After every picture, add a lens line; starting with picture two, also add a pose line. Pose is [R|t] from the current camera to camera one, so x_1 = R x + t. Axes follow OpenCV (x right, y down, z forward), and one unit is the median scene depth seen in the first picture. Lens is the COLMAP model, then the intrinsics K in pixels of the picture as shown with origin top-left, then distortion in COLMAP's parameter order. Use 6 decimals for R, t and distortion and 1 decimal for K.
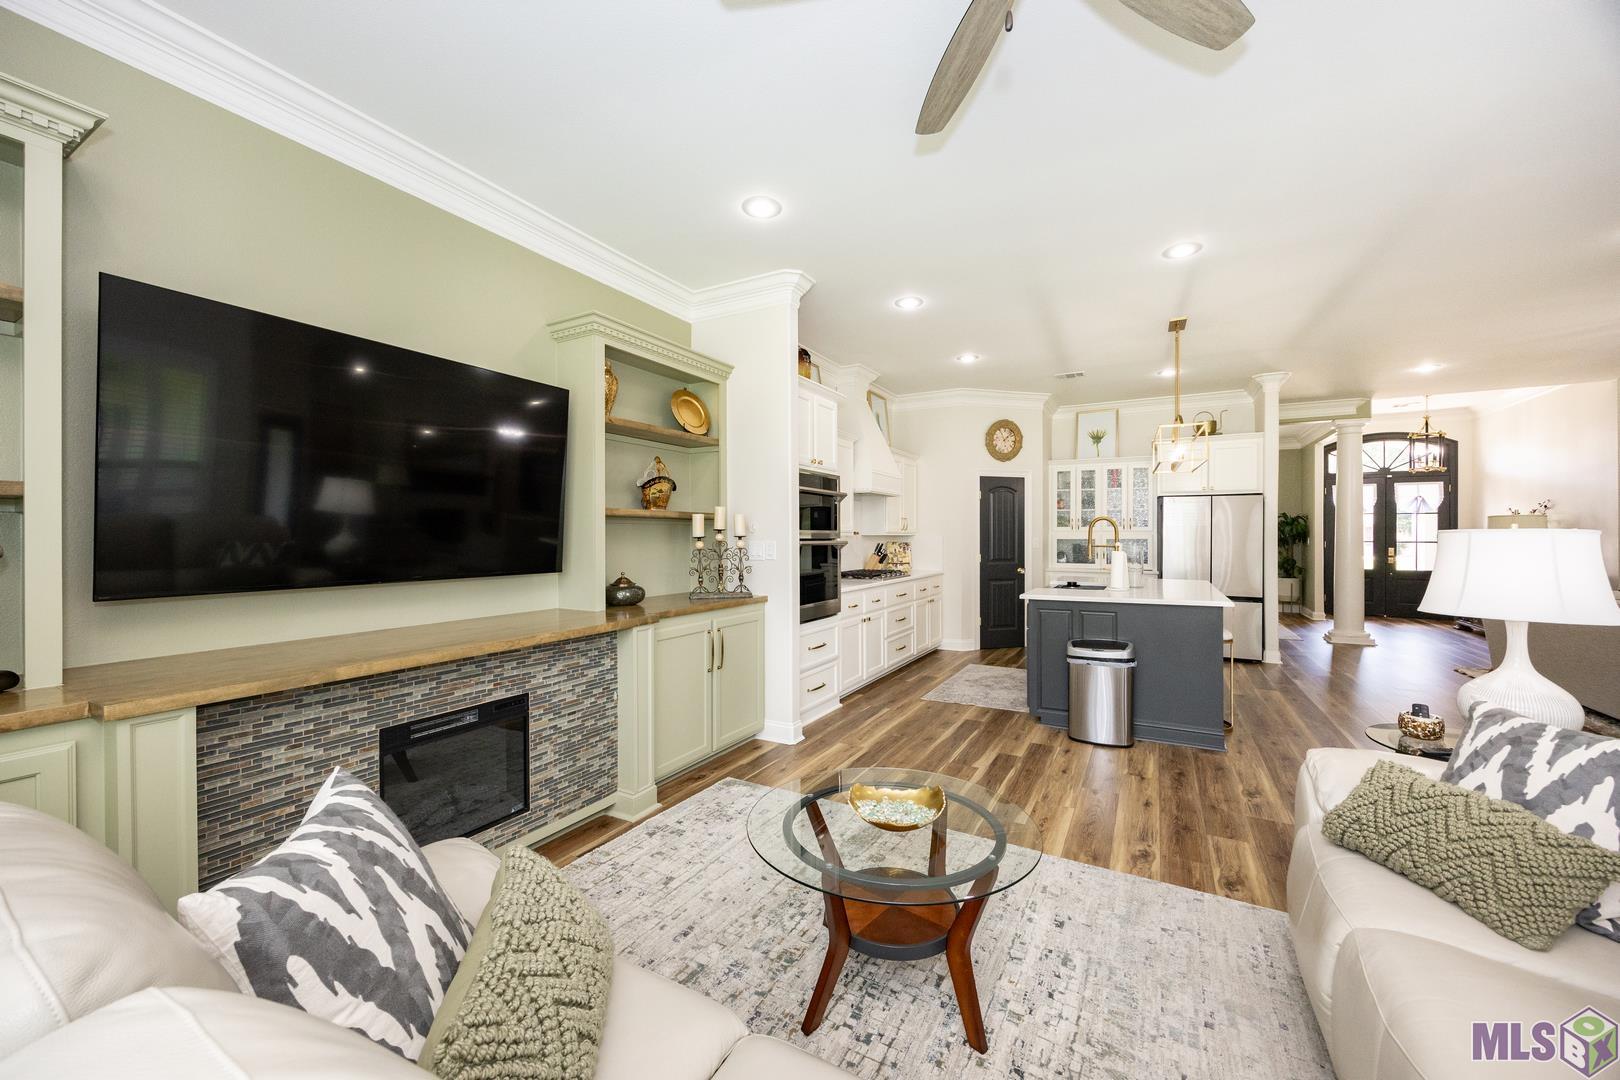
lens RADIAL K [[643.2, 0, 753.7], [0, 643.2, 533.7], [0, 0, 1]] dist [-0.021080, -0.000115]
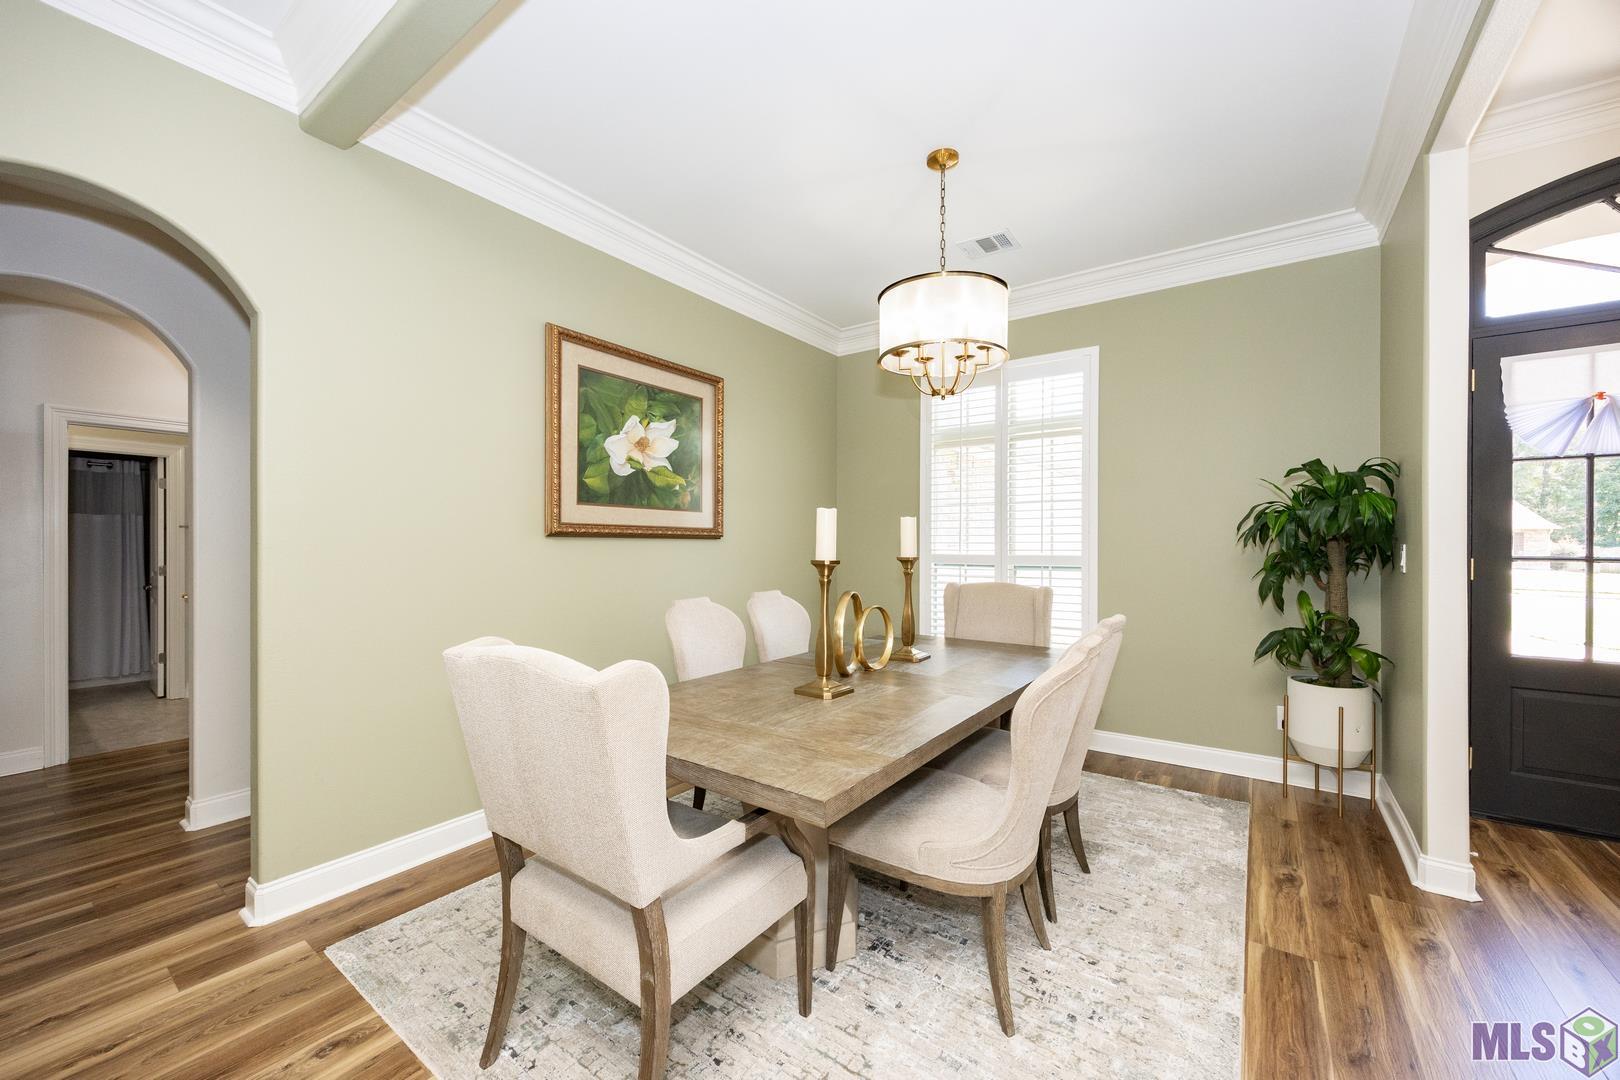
lens RADIAL K [[632.7, 0, 809.1], [0, 632.7, 541.7], [0, 0, 1]] dist [-0.001891, -0.000596]
pose [[0.997979, 0.002099, -0.063517, 0.652697], [-0.001983, 0.999996, 0.001896, 0.005179], [0.063521, -0.001766, 0.997979, 0.729770]]
